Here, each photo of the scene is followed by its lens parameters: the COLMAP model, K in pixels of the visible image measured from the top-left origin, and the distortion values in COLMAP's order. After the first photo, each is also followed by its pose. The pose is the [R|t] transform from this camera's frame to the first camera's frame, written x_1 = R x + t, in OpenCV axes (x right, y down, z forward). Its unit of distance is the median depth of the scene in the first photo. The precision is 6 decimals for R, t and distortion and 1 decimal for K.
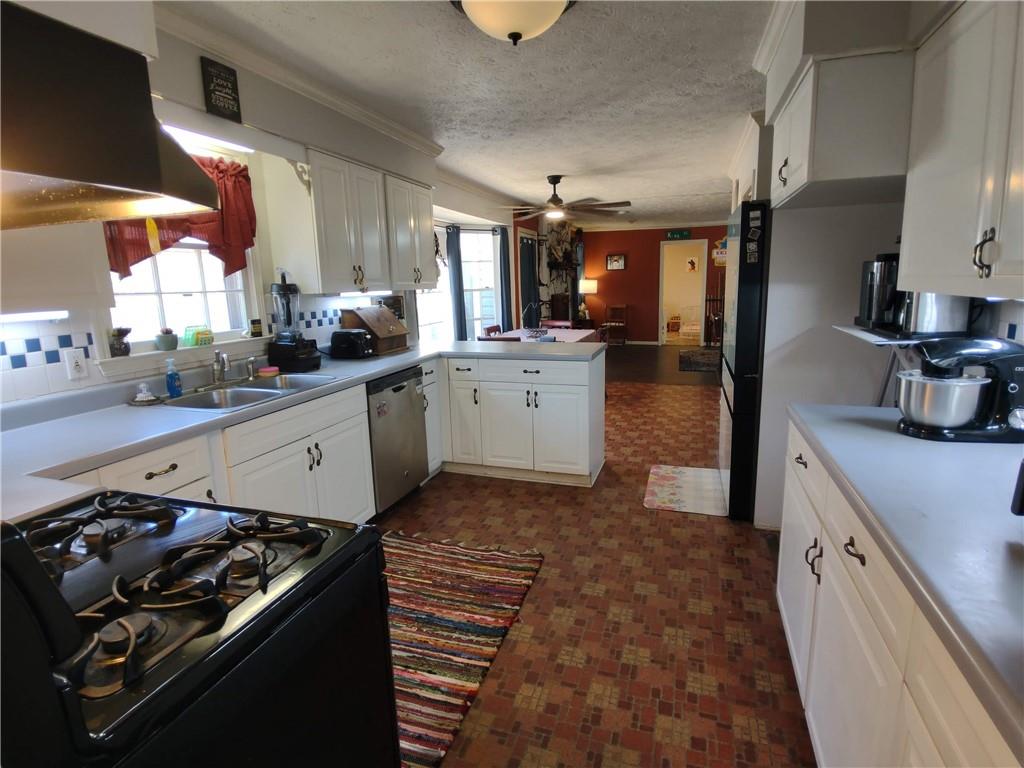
lens RADIAL K [[524.9, 0, 515.8], [0, 524.9, 385.1], [0, 0, 1]] dist [-0.005290, -0.007628]
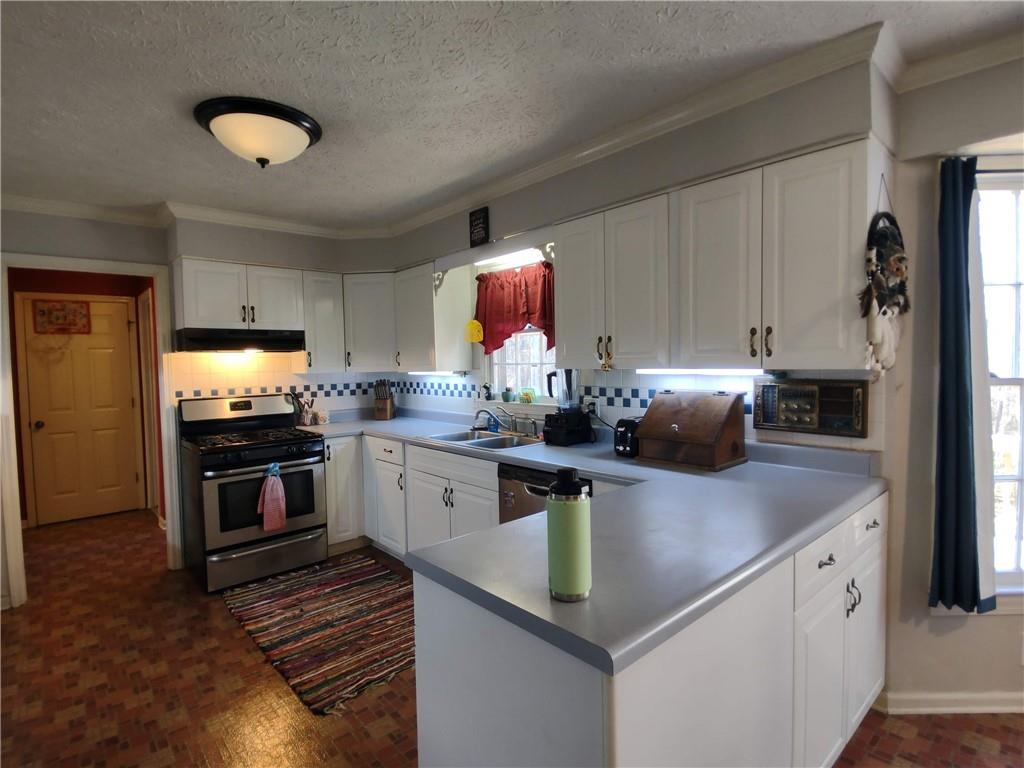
lens RADIAL K [[524.9, 0, 516.9], [0, 524.9, 382.8], [0, 0, 1]] dist [-0.005290, -0.007628]
pose [[-0.497690, 0.072751, -0.864298, 0.662540], [-0.132344, 0.978438, 0.158567, -0.391347], [0.857199, 0.193302, -0.477331, 1.876013]]
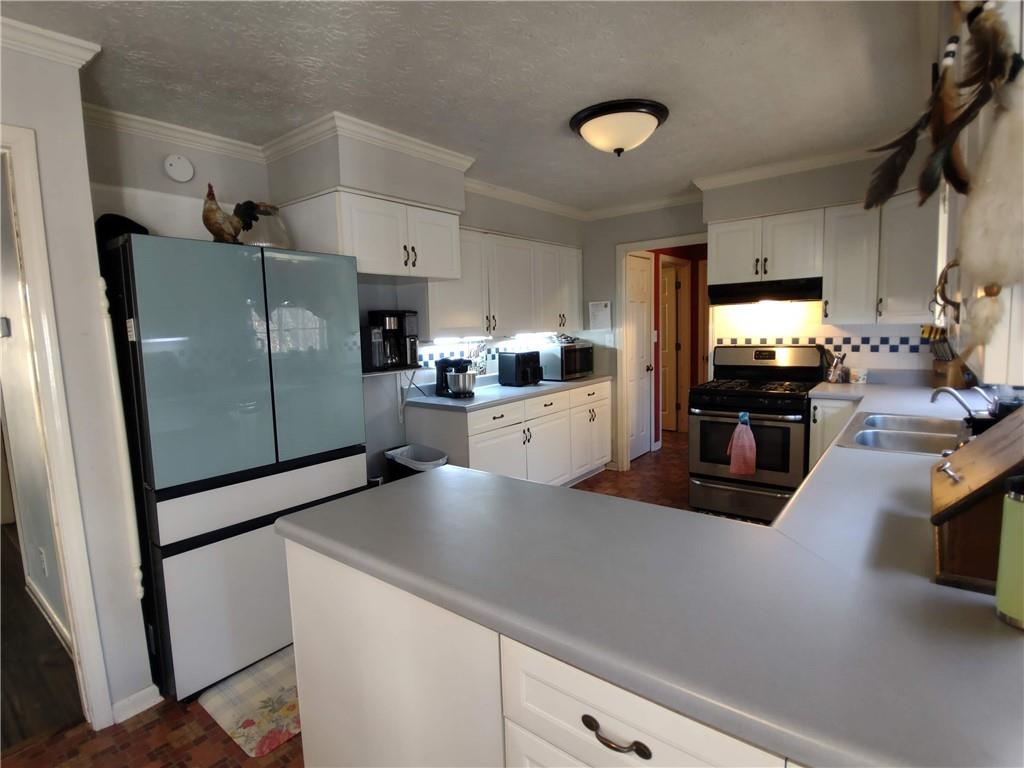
lens RADIAL K [[524.9, 0, 507.1], [0, 524.9, 382.3], [0, 0, 1]] dist [-0.005290, -0.007628]
pose [[-0.929553, 0.021317, 0.368071, -0.080718], [0.130526, 0.952698, 0.274464, -0.436176], [-0.344809, 0.303172, -0.888366, 2.168981]]
